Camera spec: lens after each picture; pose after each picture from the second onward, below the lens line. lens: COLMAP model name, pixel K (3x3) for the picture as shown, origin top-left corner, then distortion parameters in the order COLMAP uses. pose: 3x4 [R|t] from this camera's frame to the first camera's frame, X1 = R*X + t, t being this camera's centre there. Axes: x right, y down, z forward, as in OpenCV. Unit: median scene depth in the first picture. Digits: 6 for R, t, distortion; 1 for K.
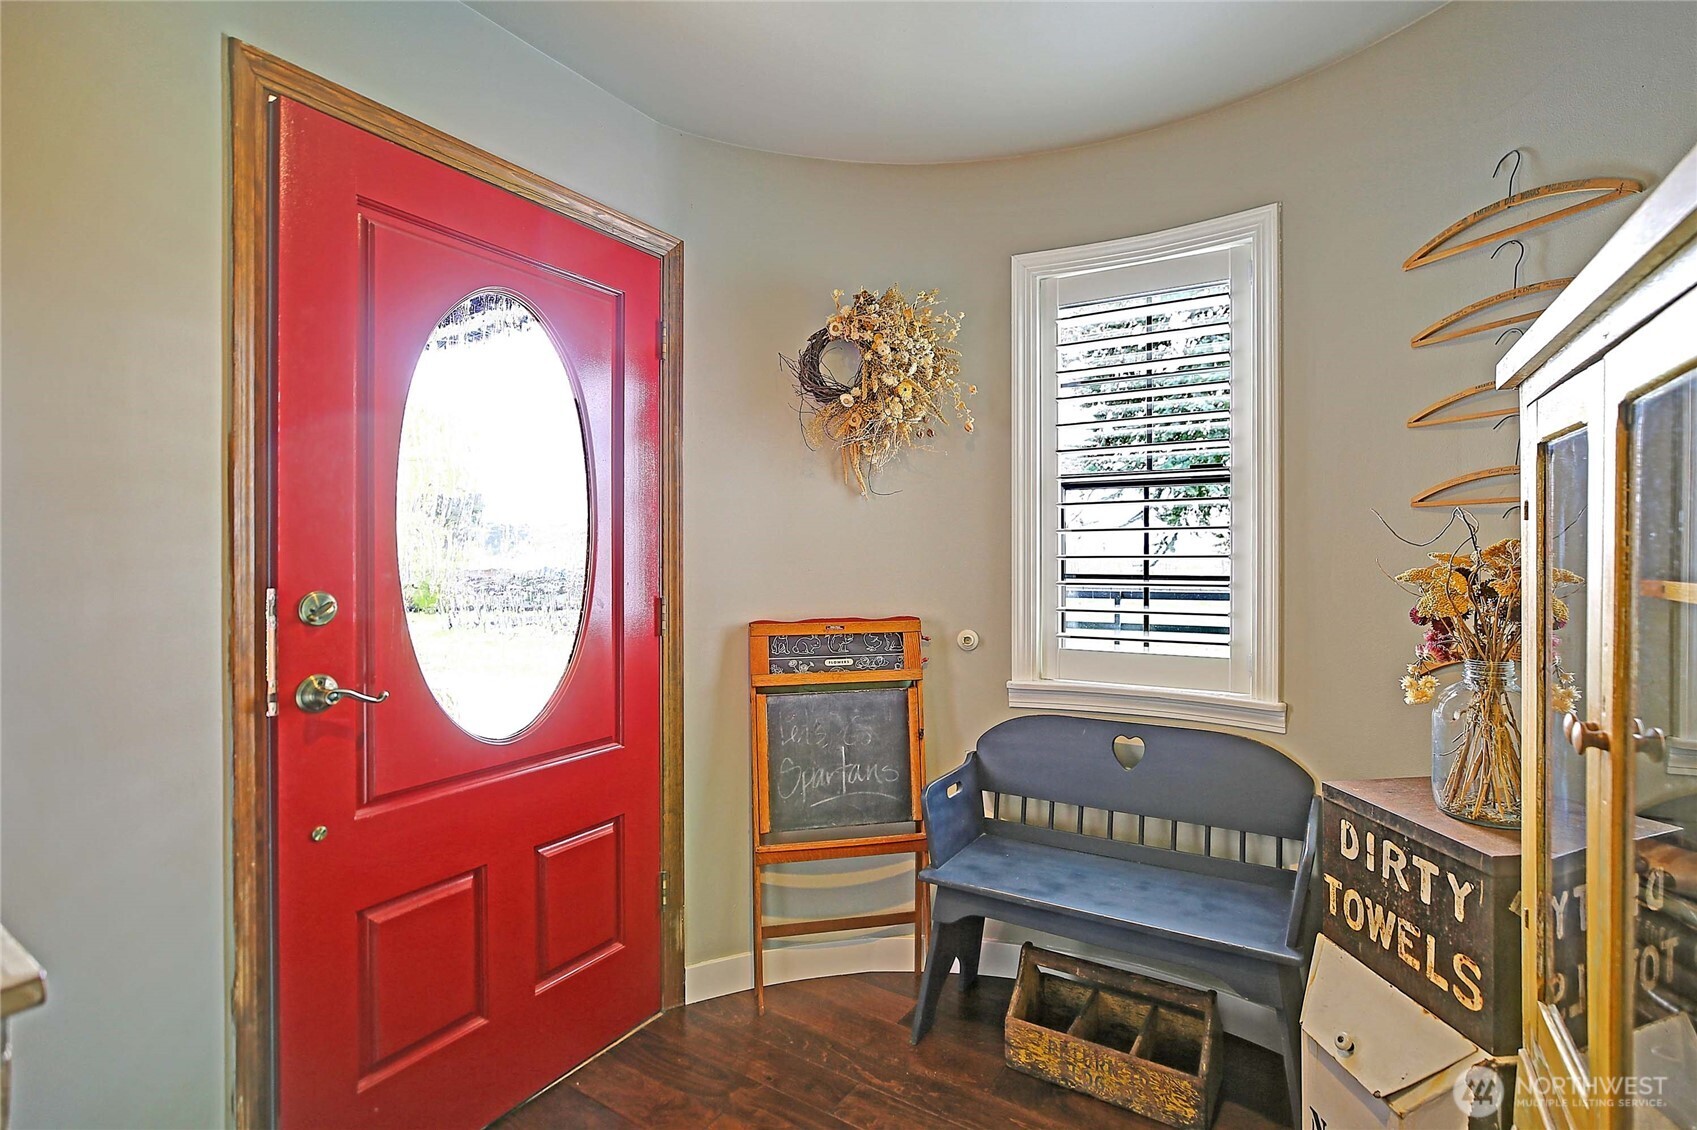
lens RADIAL K [[804.8, 0, 845.3], [0, 804.8, 561.6], [0, 0, 1]] dist [-0.023567, 0.004679]
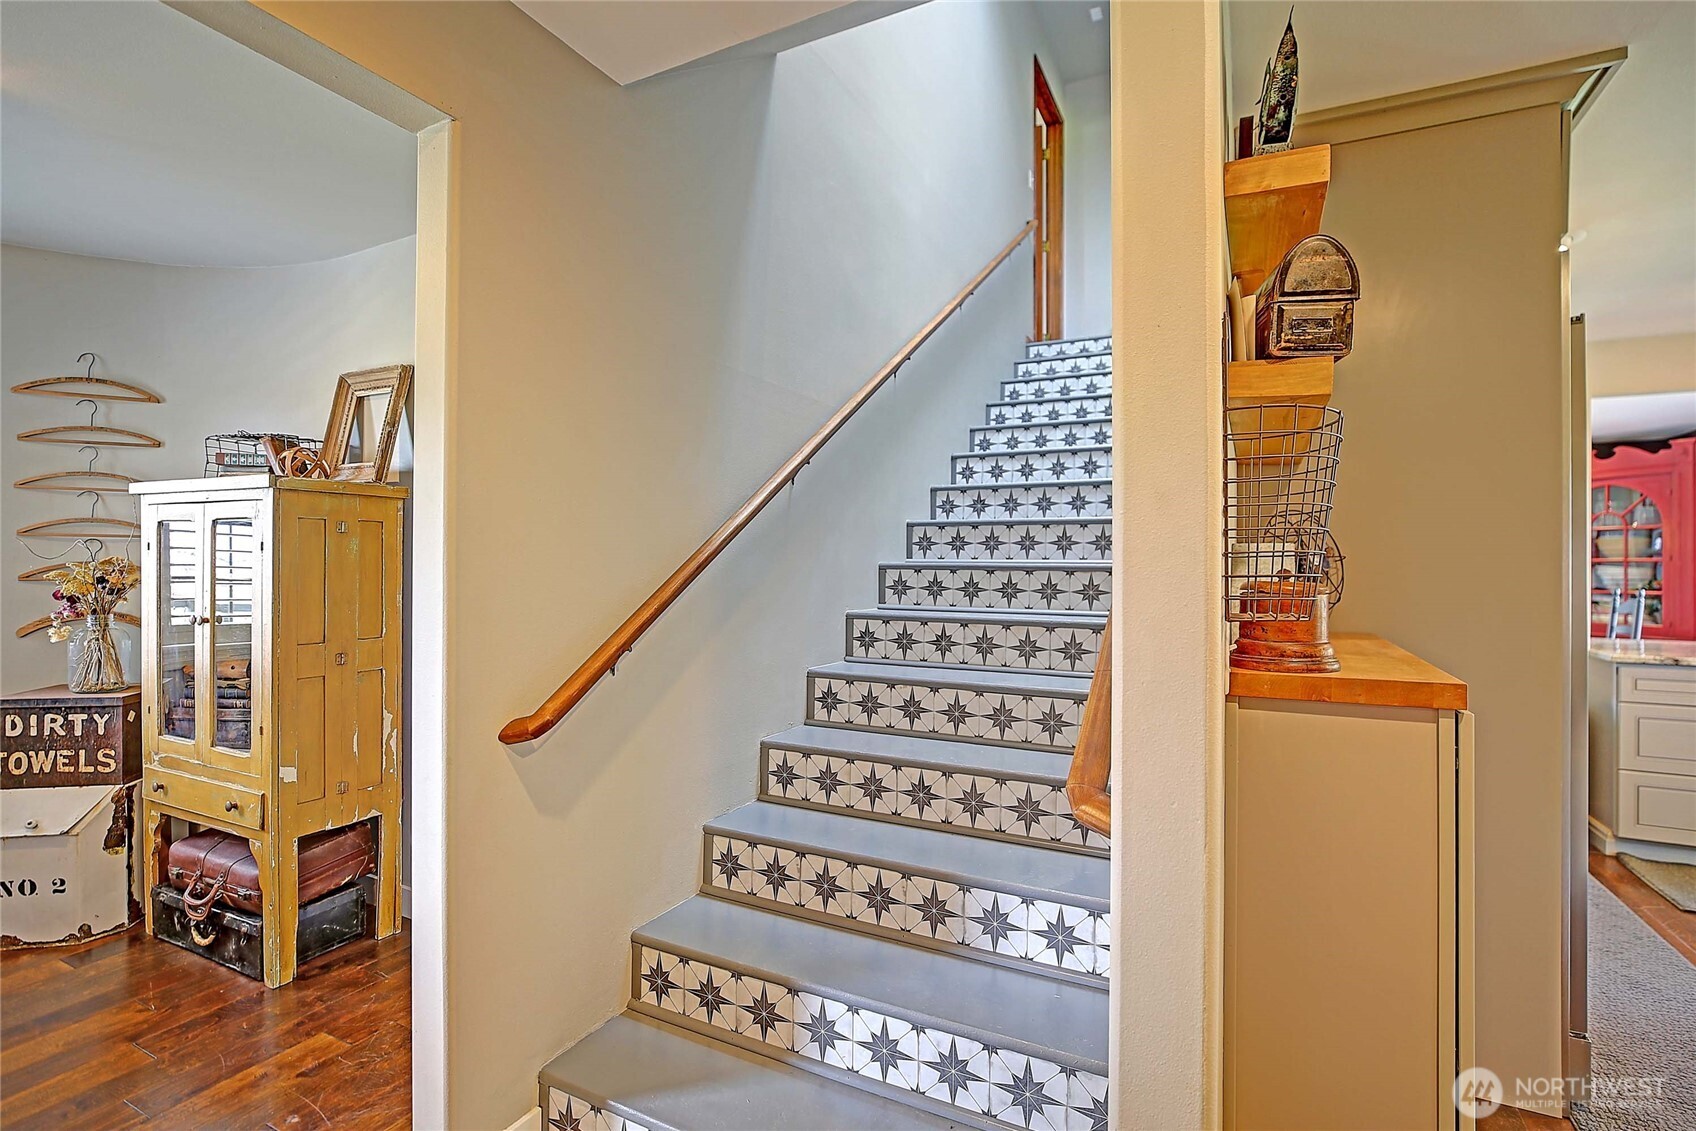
lens RADIAL K [[775.3, 0, 852.4], [0, 775.3, 568.9], [0, 0, 1]] dist [-0.011233, 0.000718]
pose [[-0.106736, 0.004458, 0.994277, -1.341817], [0.004896, 0.999980, -0.003958, 0.021547], [-0.994275, 0.004445, -0.106756, -0.713377]]
